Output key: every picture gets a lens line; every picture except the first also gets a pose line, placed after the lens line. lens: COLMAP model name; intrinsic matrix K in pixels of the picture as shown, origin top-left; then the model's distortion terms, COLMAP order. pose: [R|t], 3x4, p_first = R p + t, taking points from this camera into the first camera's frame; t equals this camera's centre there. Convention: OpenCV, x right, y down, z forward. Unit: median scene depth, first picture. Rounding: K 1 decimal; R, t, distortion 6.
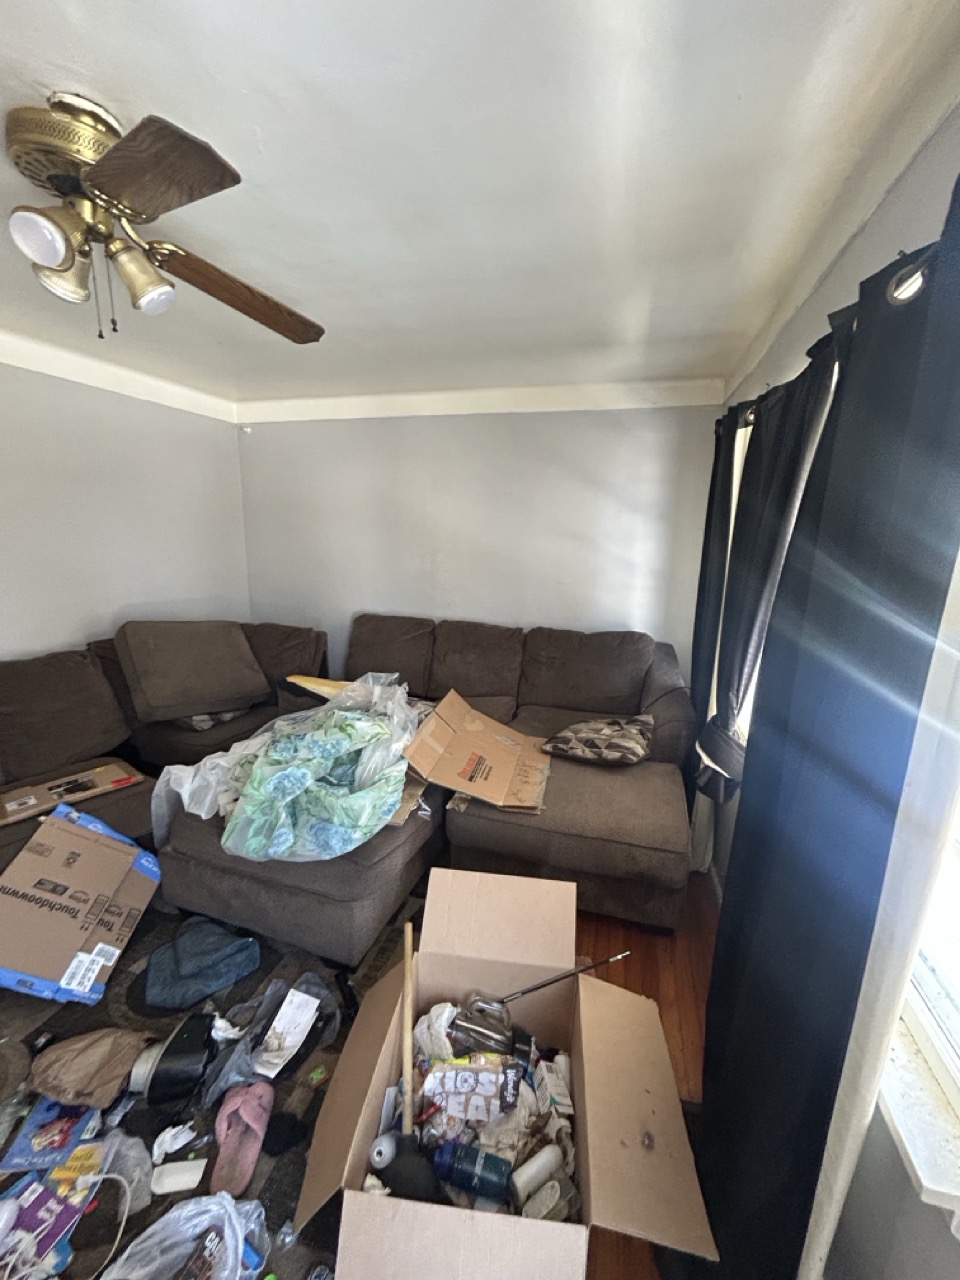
lens RADIAL K [[520.2, 0, 483.8], [0, 520.2, 638.3], [0, 0, 1]] dist [-0.001239, 0.000890]
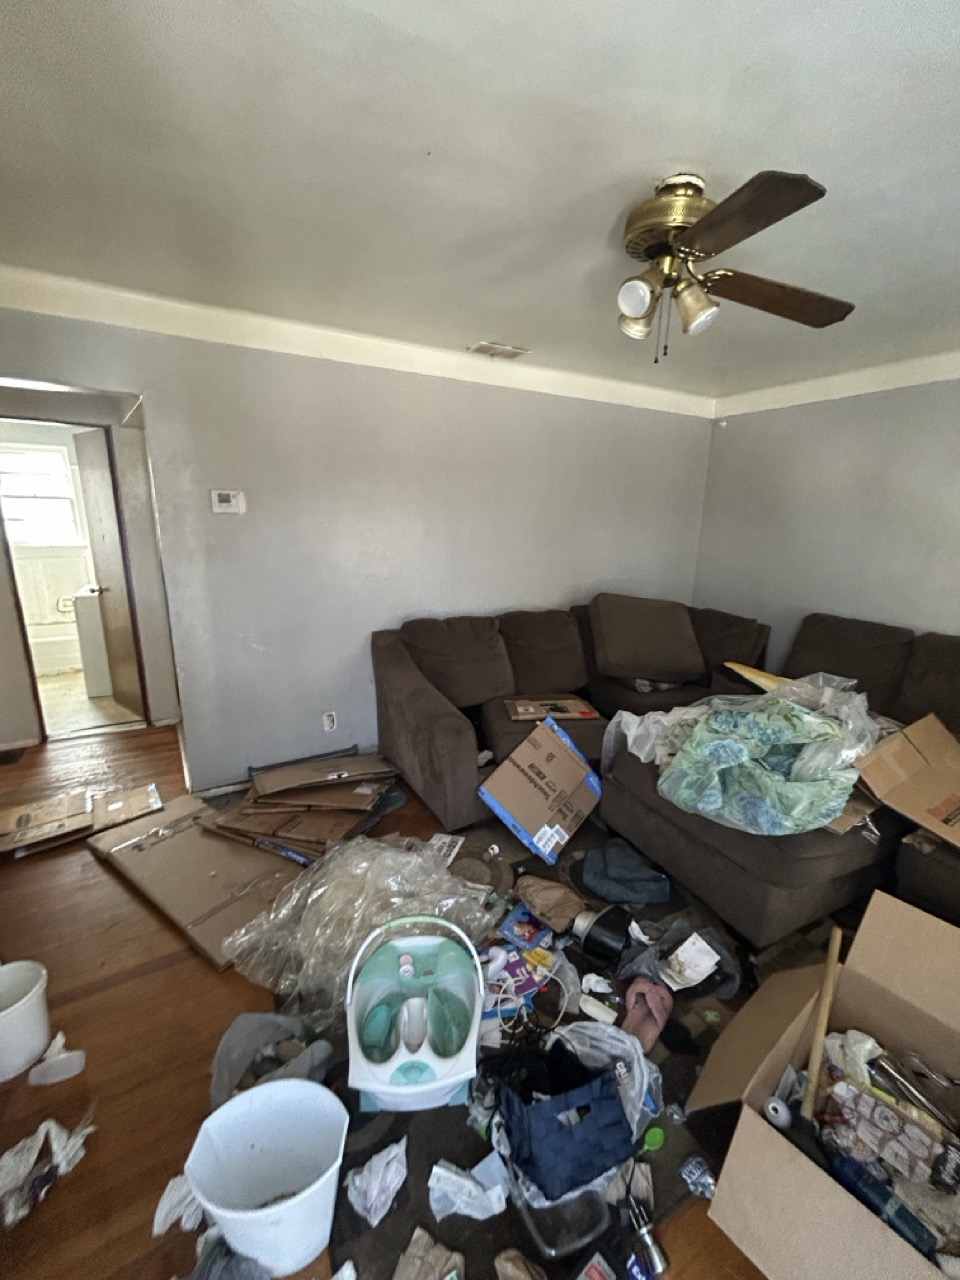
lens RADIAL K [[522.7, 0, 482.4], [0, 522.7, 638.8], [0, 0, 1]] dist [-0.000918, 0.000752]
pose [[0.713635, 0.159887, -0.682027, -0.036603], [-0.153945, 0.985599, 0.069973, 0.051572], [0.683393, 0.055059, 0.727972, -0.141968]]
